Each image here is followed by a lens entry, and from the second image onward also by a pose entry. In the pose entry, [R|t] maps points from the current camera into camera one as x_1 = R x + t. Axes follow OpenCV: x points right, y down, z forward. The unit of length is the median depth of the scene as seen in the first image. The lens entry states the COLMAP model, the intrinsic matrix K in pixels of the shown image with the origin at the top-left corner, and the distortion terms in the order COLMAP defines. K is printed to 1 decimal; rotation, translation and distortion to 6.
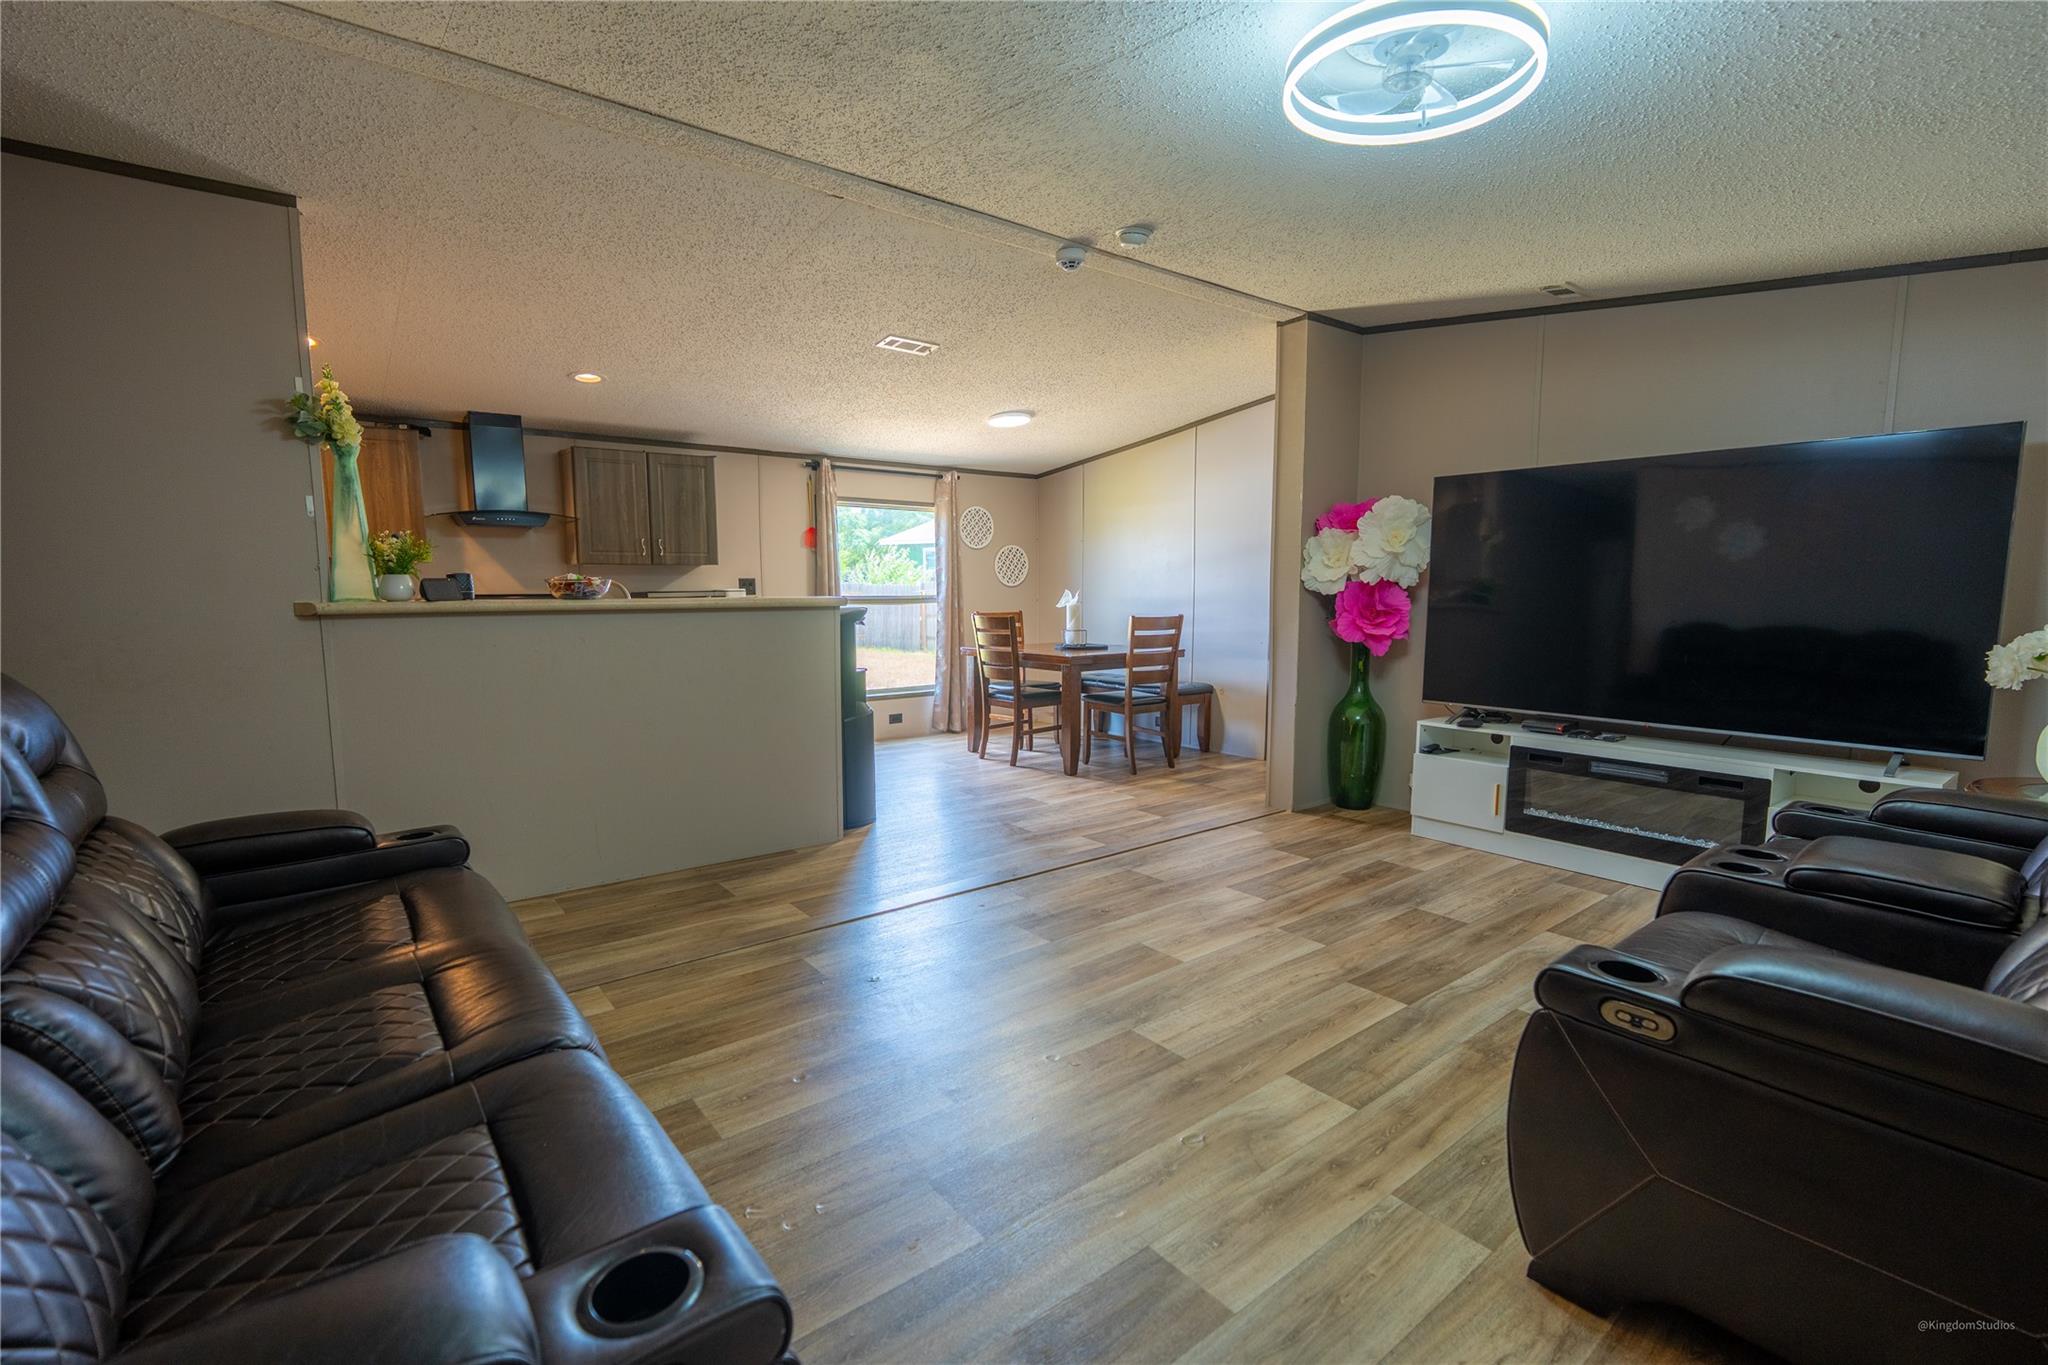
lens RADIAL K [[904.7, 0, 1006.8], [0, 904.7, 681.5], [0, 0, 1]] dist [-0.013743, 0.002131]
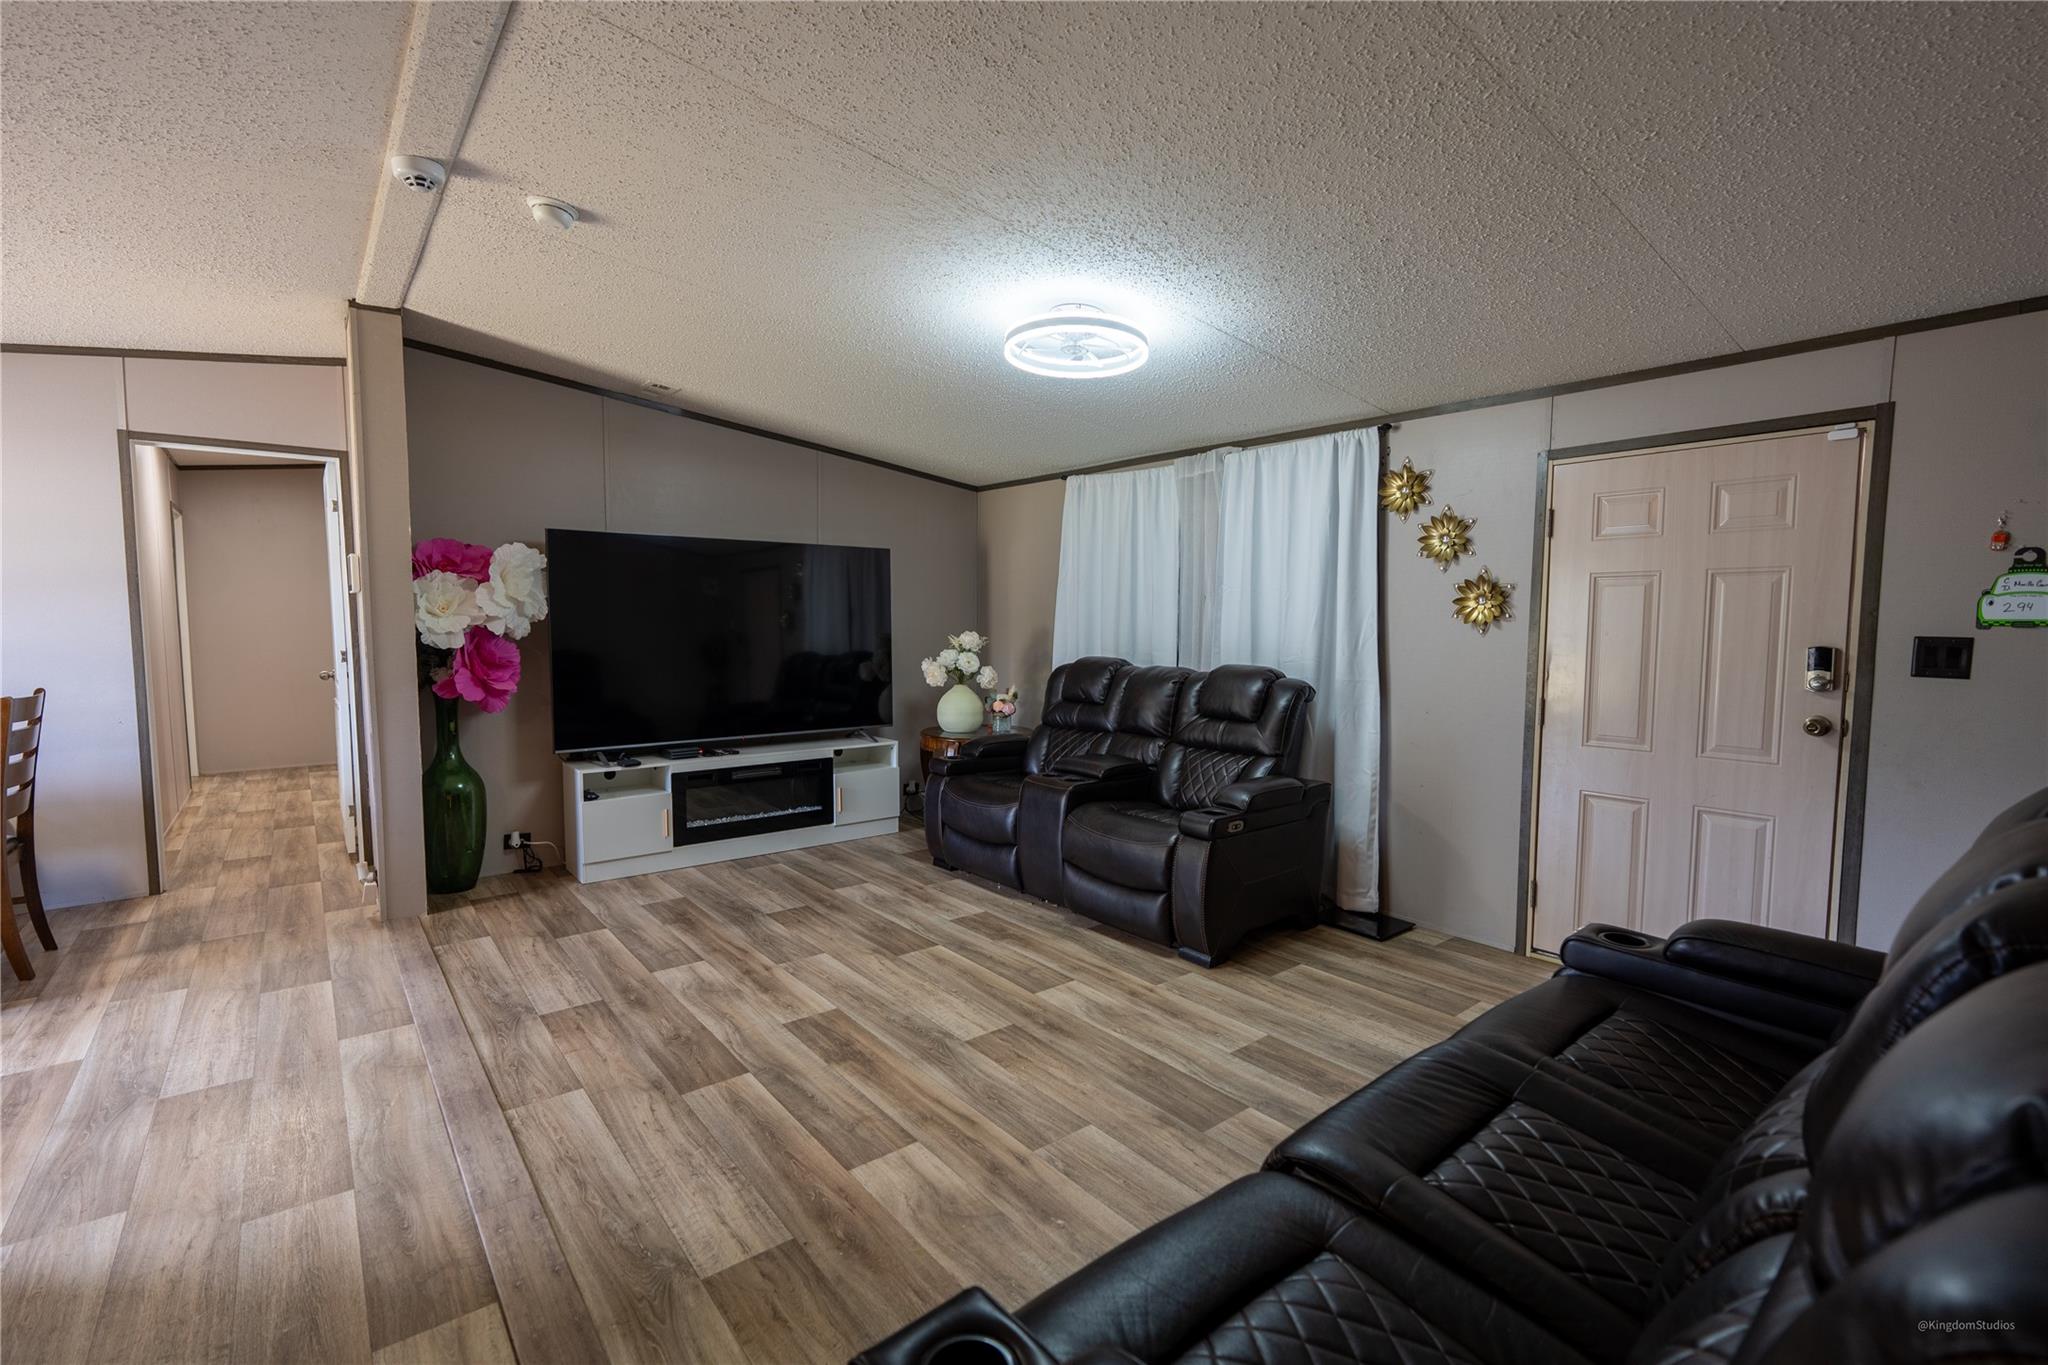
lens RADIAL K [[904.7, 0, 1014.1], [0, 904.7, 689.0], [0, 0, 1]] dist [-0.013743, 0.002131]
pose [[-0.019736, -0.079636, 0.996629, -0.621432], [0.098554, 0.991813, 0.081202, -0.091454], [-0.994936, 0.099824, -0.011726, 0.584387]]
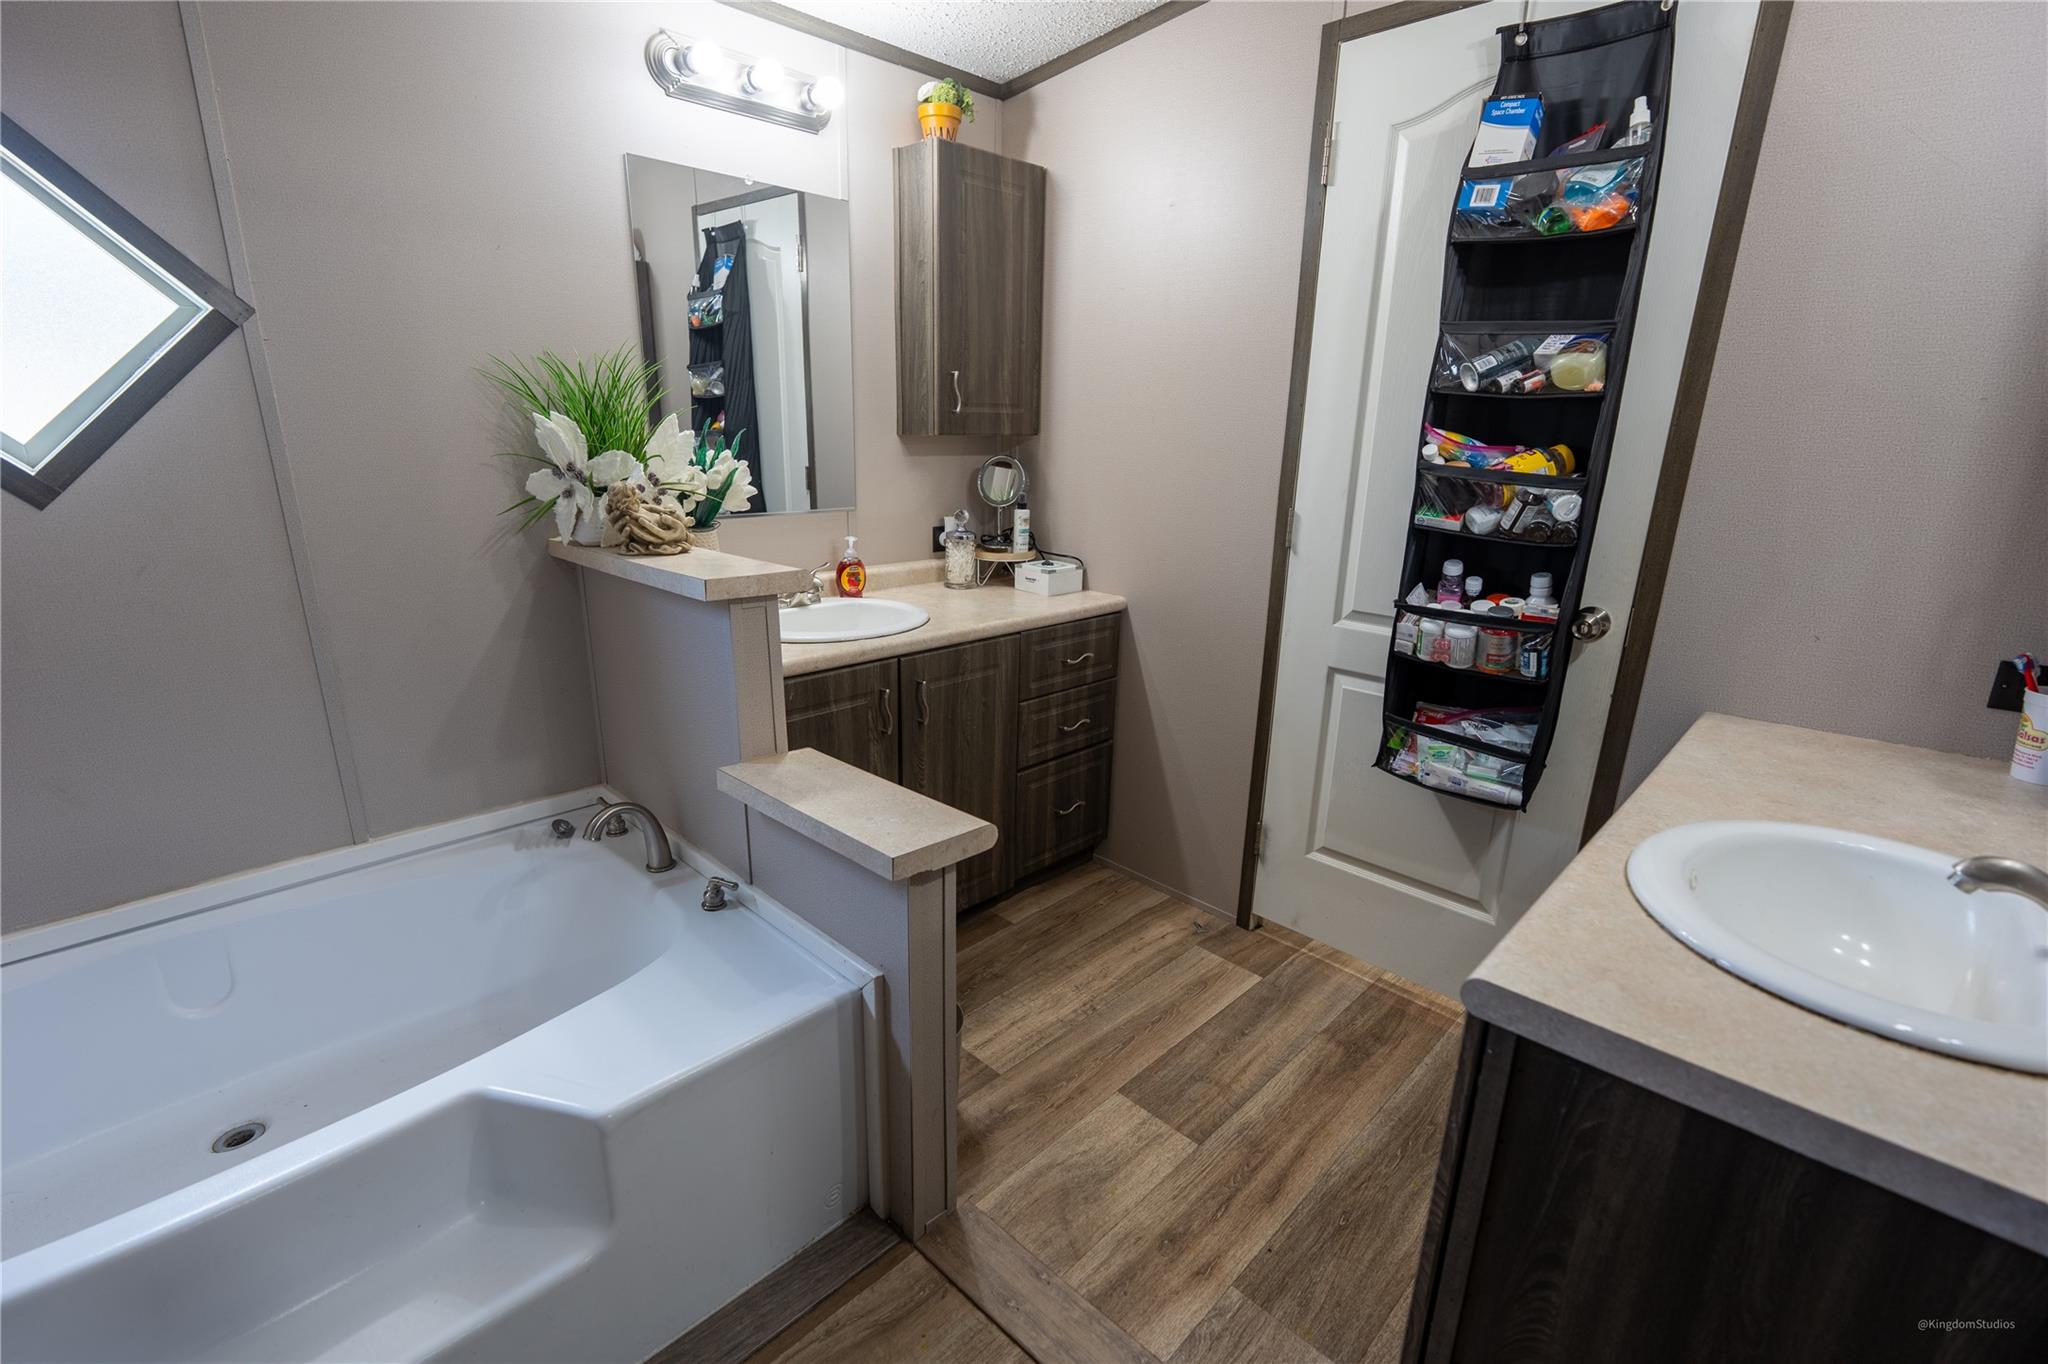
lens RADIAL K [[904.7, 0, 1016.2], [0, 904.7, 687.4], [0, 0, 1]] dist [-0.013743, 0.002131]
pose [[0.989571, -0.000781, 0.144043, -0.206182], [-0.024982, 0.983901, 0.176960, -0.055160], [-0.141862, -0.178713, 0.973621, 0.286969]]
